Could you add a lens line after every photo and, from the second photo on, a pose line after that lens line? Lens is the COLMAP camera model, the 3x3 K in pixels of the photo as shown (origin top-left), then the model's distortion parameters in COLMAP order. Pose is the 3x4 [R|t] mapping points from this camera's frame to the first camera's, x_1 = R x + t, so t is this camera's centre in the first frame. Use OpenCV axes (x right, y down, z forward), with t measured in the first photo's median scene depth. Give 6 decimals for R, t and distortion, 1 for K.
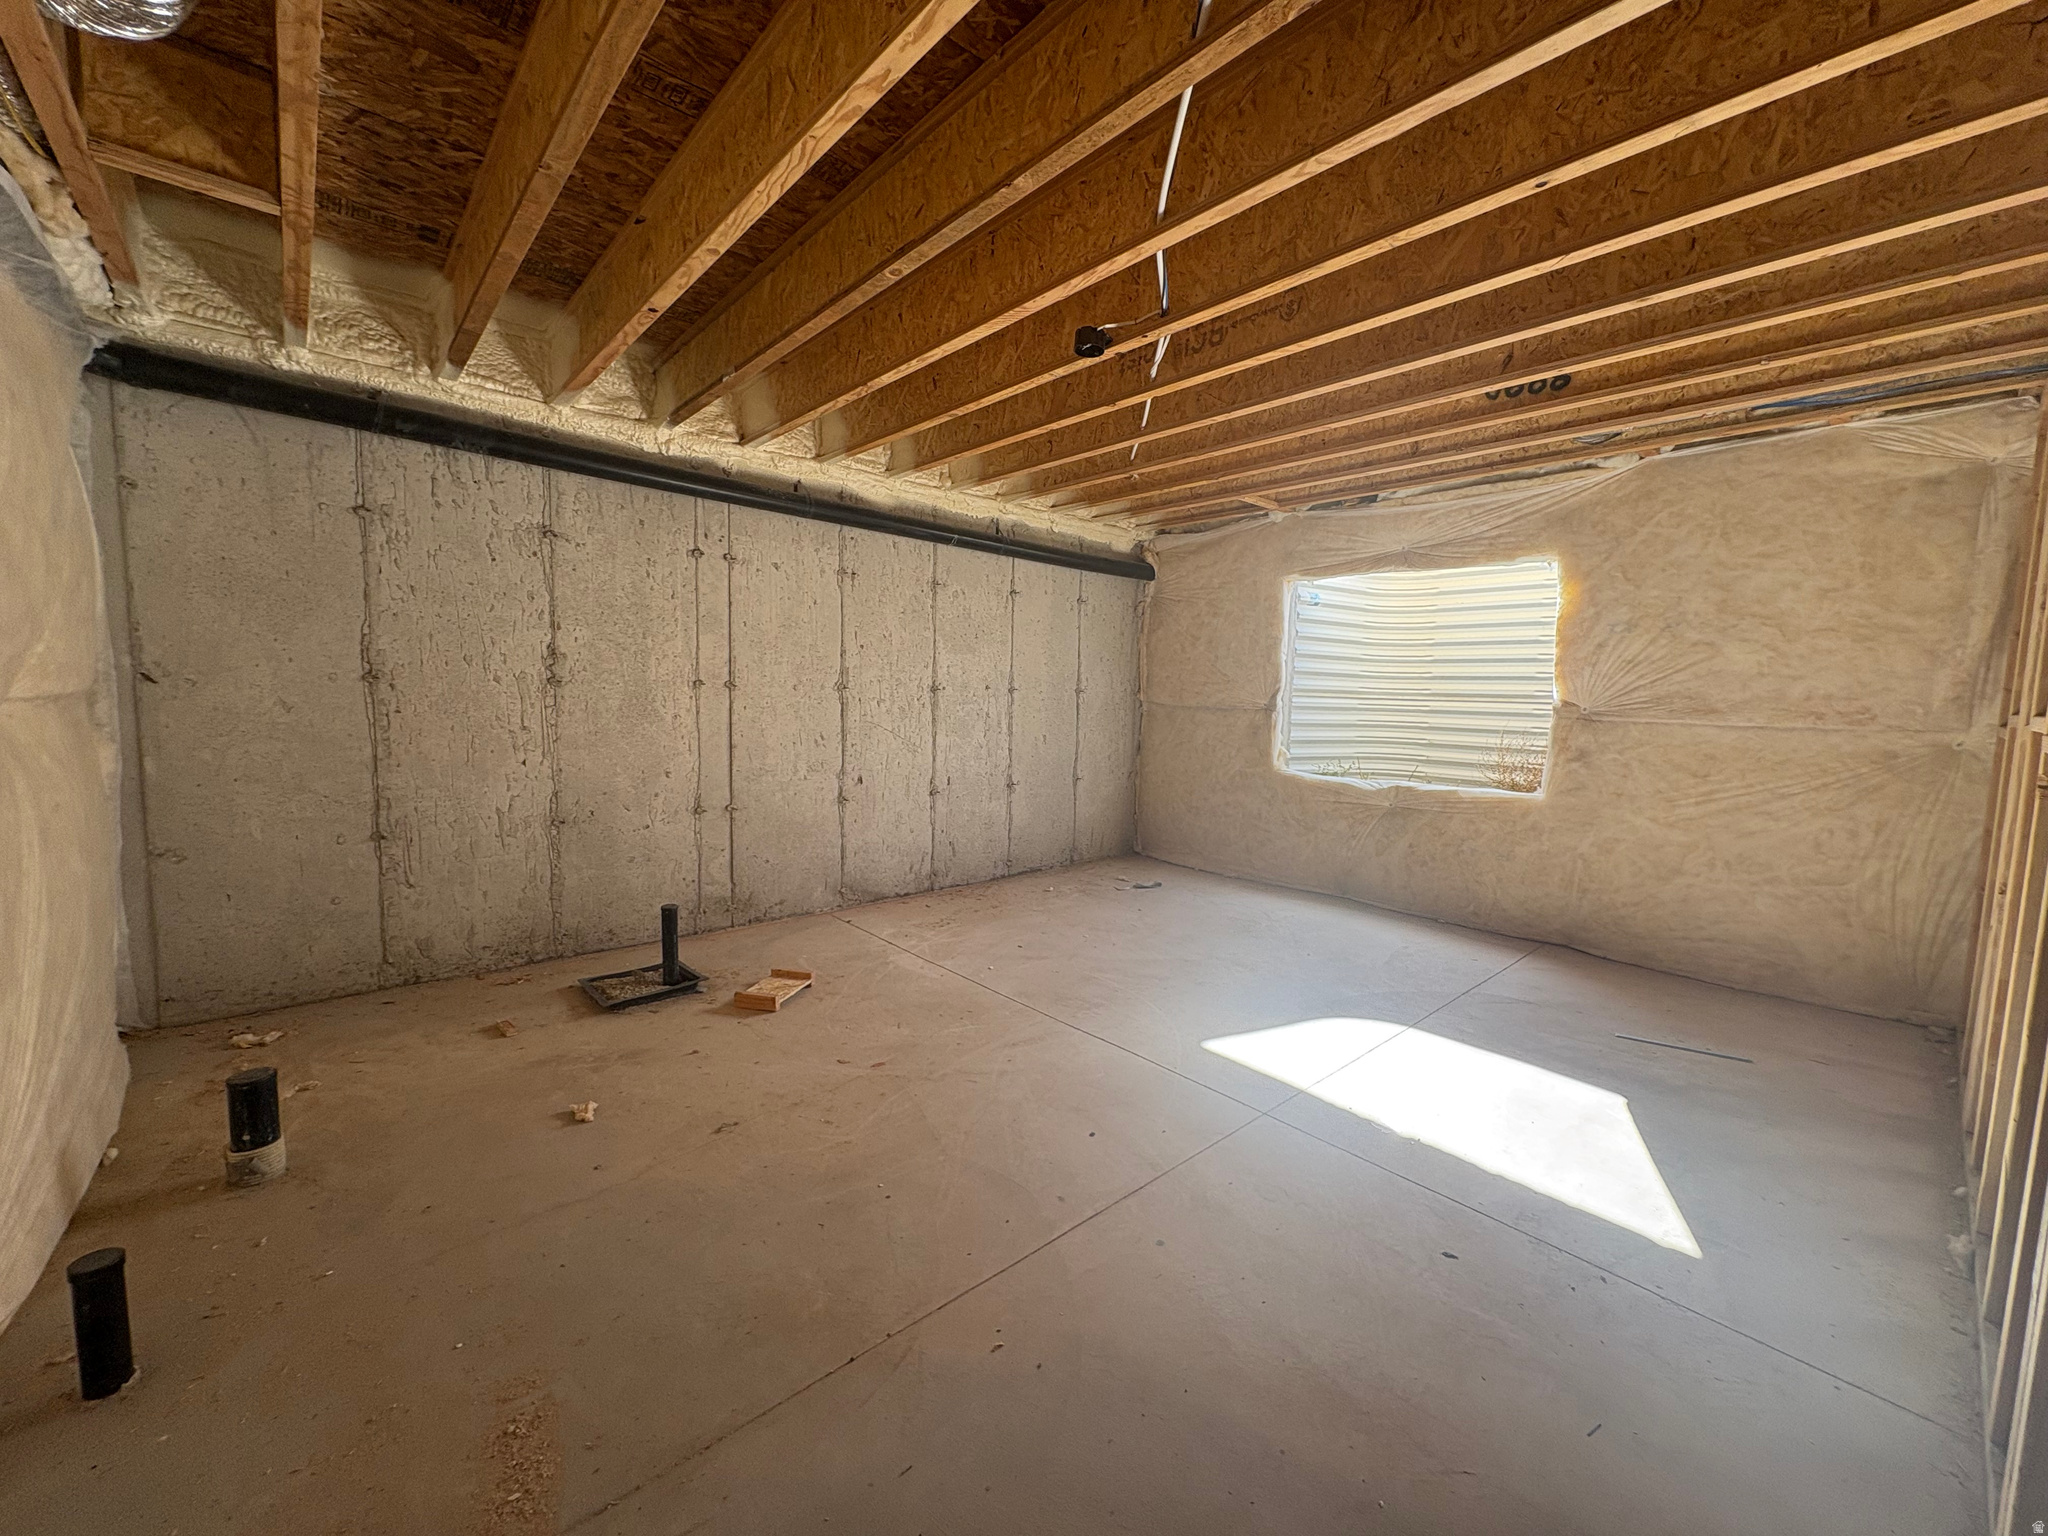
lens RADIAL K [[812.8, 0, 1026.8], [0, 812.8, 768.2], [0, 0, 1]] dist [0.001055, 0.000145]
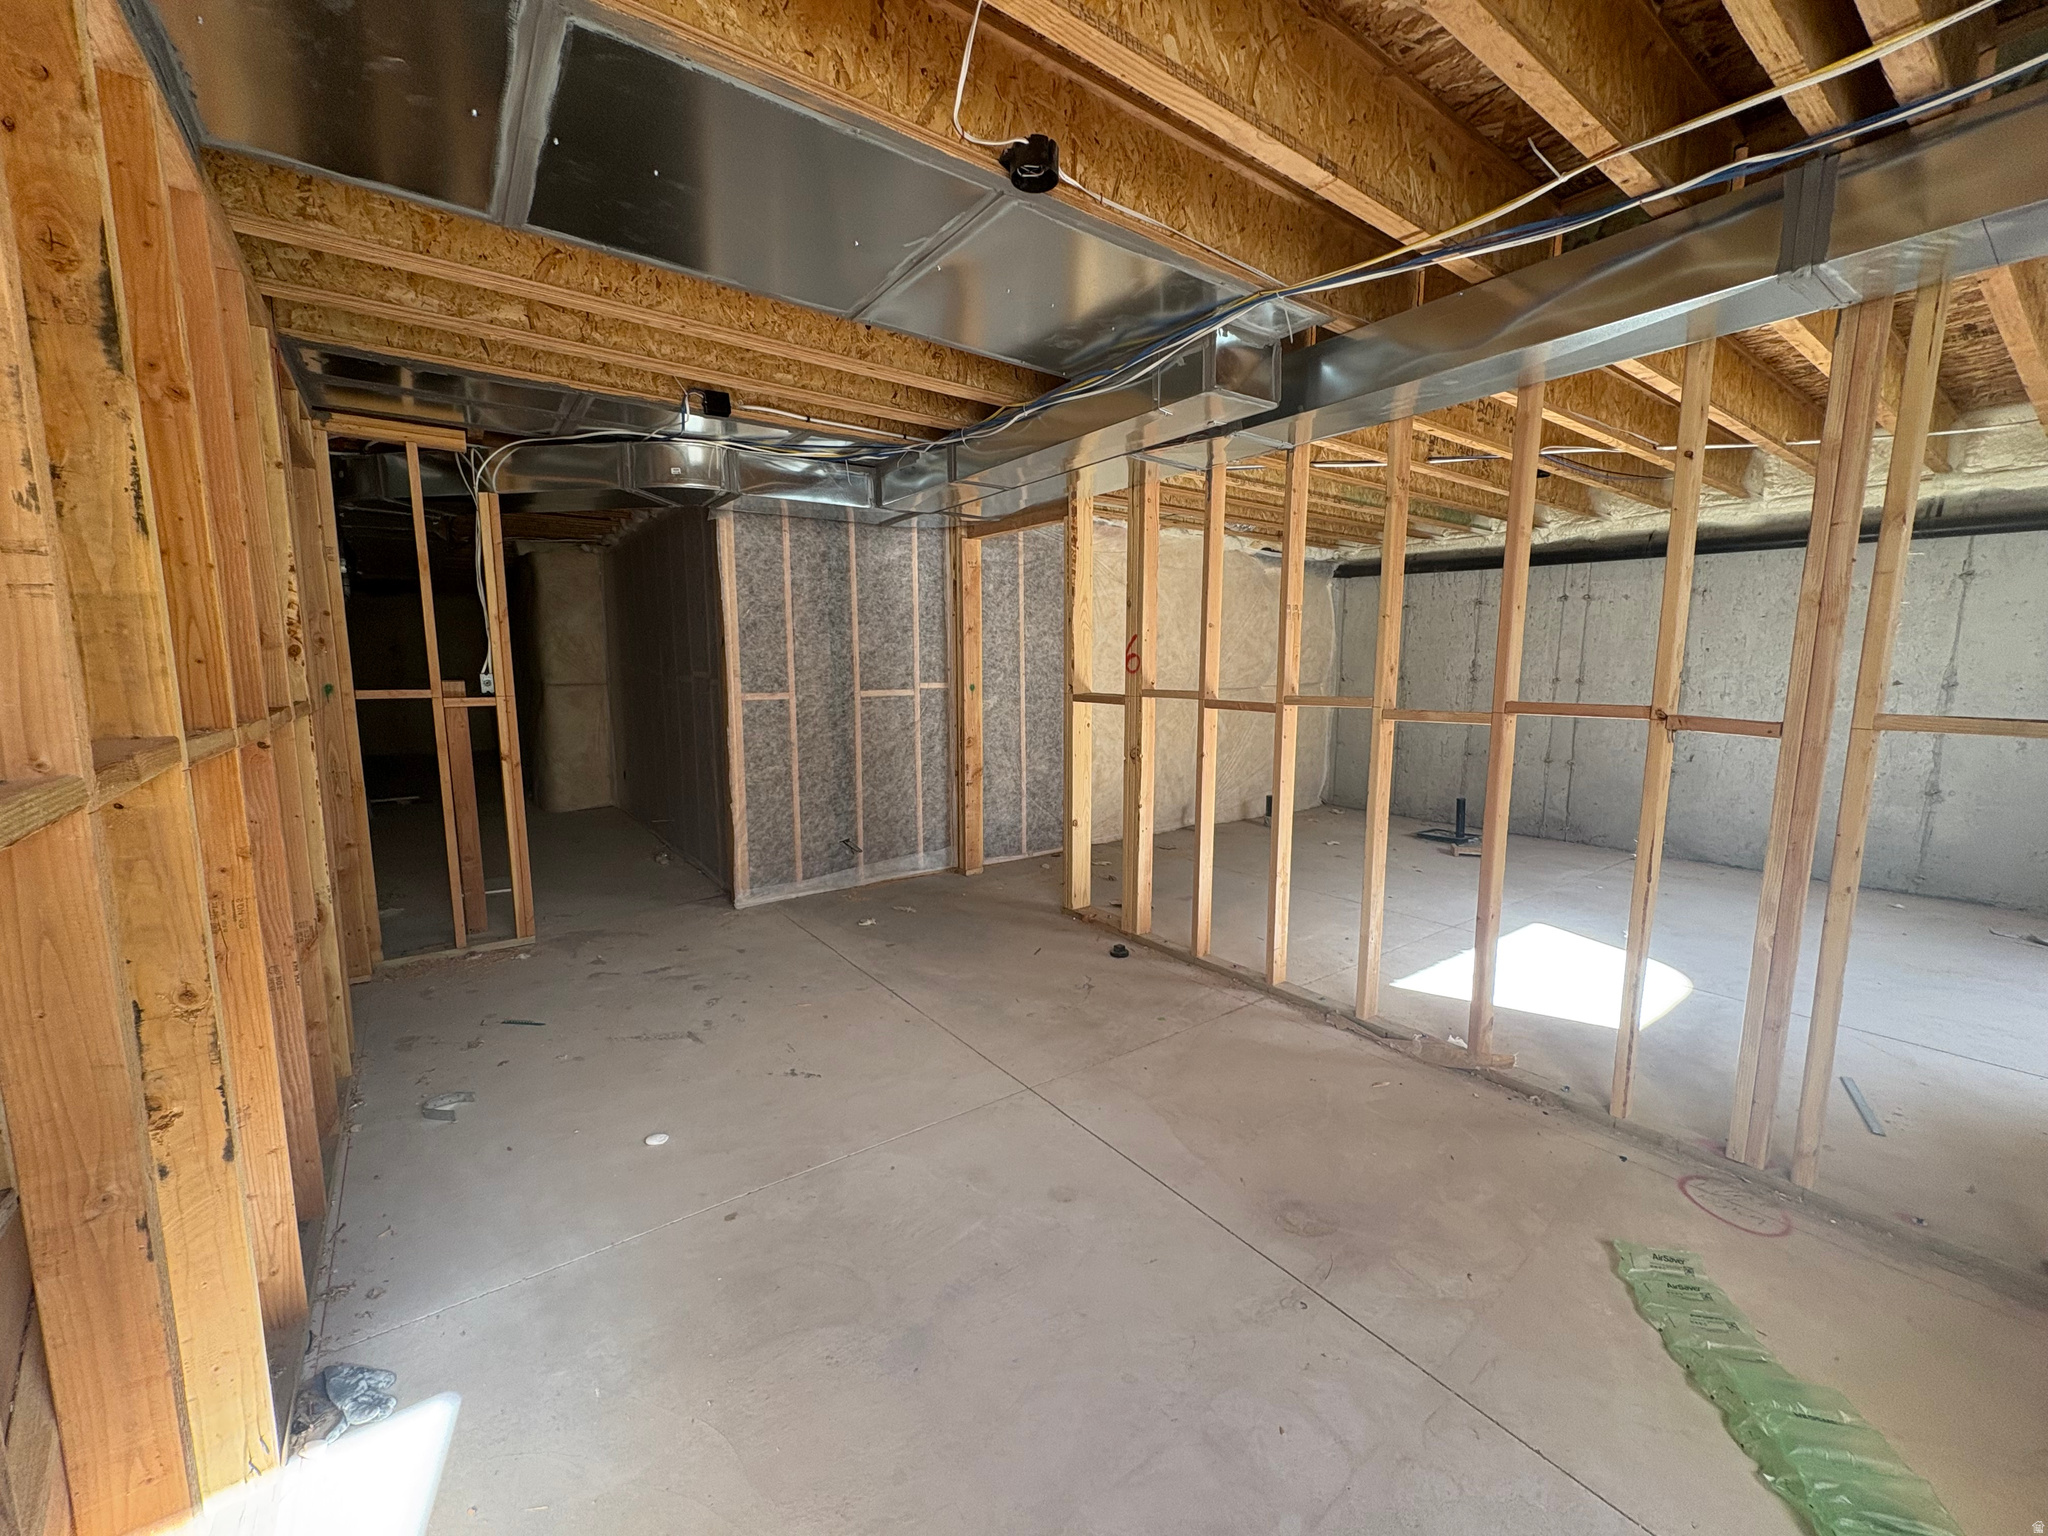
lens RADIAL K [[812.8, 0, 1026.8], [0, 812.8, 768.2], [0, 0, 1]] dist [0.001055, 0.000145]
pose [[-0.086860, 0.097673, -0.991421, 1.312708], [-0.106211, 0.988602, 0.106700, 0.005535], [0.990543, 0.114568, -0.075496, 0.119356]]
